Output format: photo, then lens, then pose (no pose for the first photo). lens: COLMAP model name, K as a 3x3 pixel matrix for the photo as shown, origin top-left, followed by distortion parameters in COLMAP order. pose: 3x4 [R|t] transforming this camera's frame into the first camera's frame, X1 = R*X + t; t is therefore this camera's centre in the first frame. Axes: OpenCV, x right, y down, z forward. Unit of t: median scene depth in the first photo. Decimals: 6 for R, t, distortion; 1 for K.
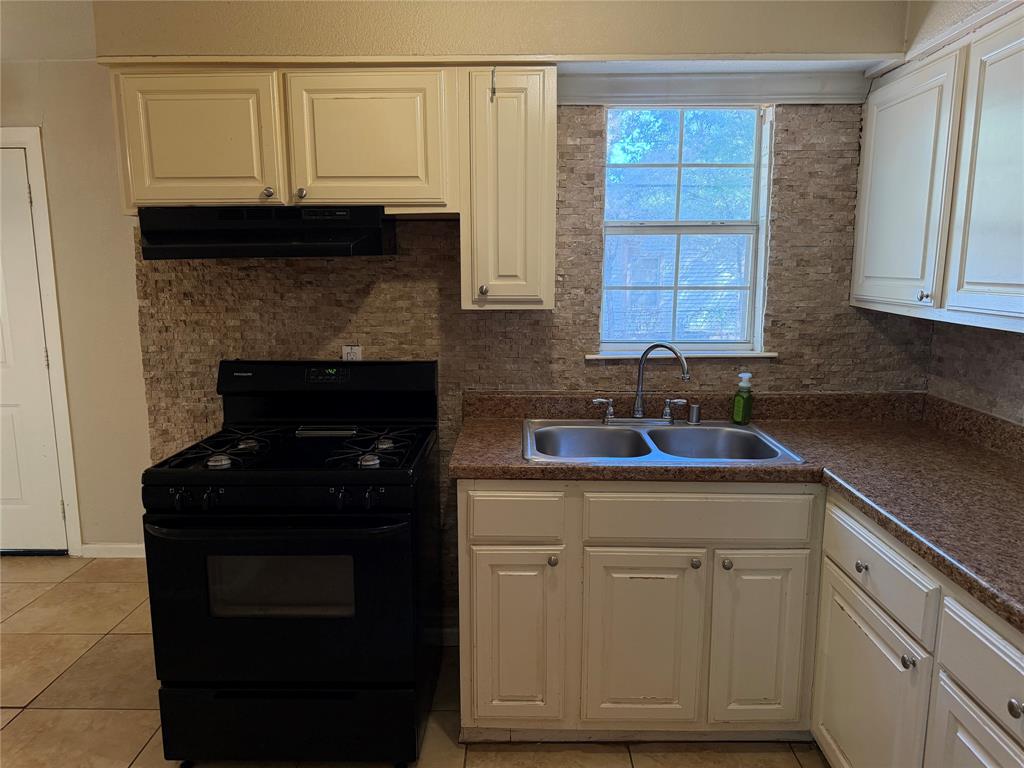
lens RADIAL K [[728.3, 0, 517.8], [0, 728.3, 386.7], [0, 0, 1]] dist [0.177313, -0.327331]
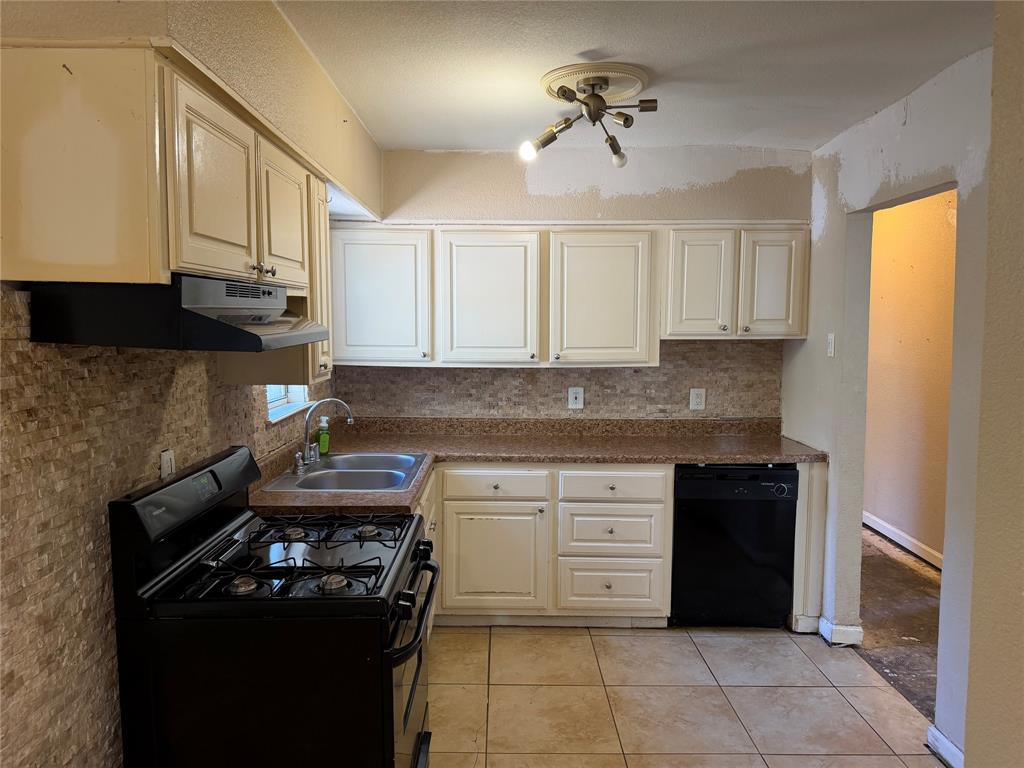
lens RADIAL K [[729.3, 0, 512.0], [0, 729.3, 384.0], [0, 0, 1]] dist [0.054036, -0.063706]
pose [[-0.033157, -0.082255, 0.996060, -1.022970], [0.161133, 0.983130, 0.086551, -0.135180], [-0.986376, 0.163368, -0.019344, 0.649367]]
